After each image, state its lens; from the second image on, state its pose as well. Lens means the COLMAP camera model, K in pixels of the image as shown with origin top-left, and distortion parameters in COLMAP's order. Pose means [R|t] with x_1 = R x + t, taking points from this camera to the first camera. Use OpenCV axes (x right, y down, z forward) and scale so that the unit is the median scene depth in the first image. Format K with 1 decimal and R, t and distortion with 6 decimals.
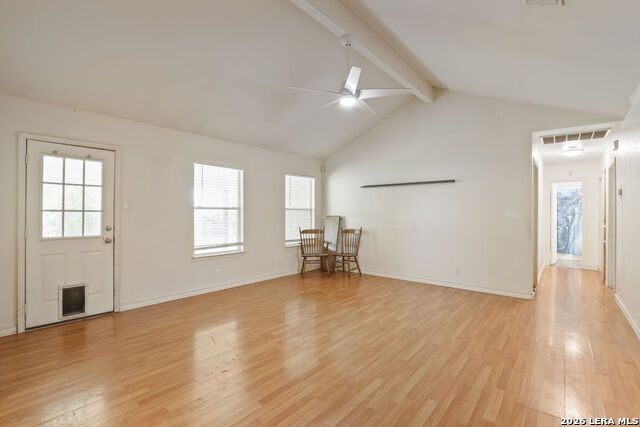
lens RADIAL K [[292.1, 0, 326.0], [0, 292.1, 210.2], [0, 0, 1]] dist [-0.023041, -0.000043]
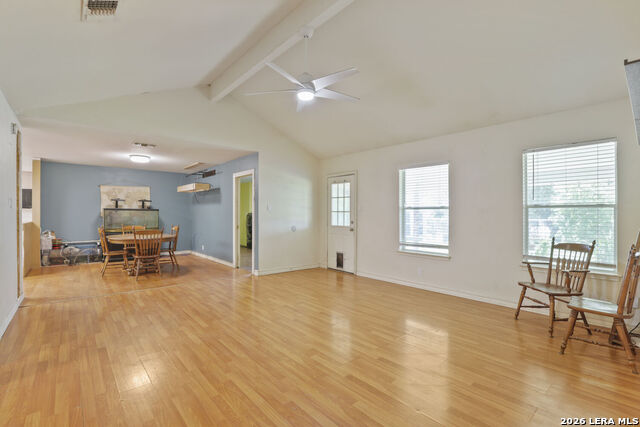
lens RADIAL K [[292.1, 0, 321.4], [0, 292.1, 215.4], [0, 0, 1]] dist [-0.023041, -0.000043]
pose [[-0.158920, 0.006004, -0.987273, 0.970521], [0.009441, 0.999945, 0.004561, 0.015889], [0.987246, -0.008596, -0.158968, 1.145061]]
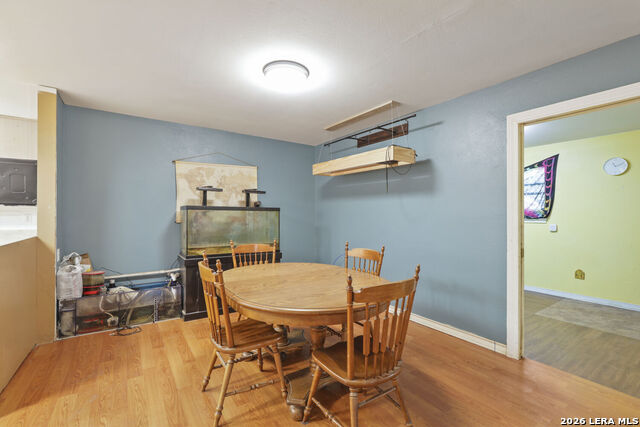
lens RADIAL K [[292.1, 0, 320.2], [0, 292.1, 213.6], [0, 0, 1]] dist [-0.023041, -0.000043]
pose [[-0.278282, 0.000569, -0.960499, 0.466568], [0.009382, 0.999954, -0.002126, 0.004092], [0.960454, -0.009603, -0.278275, 0.546476]]
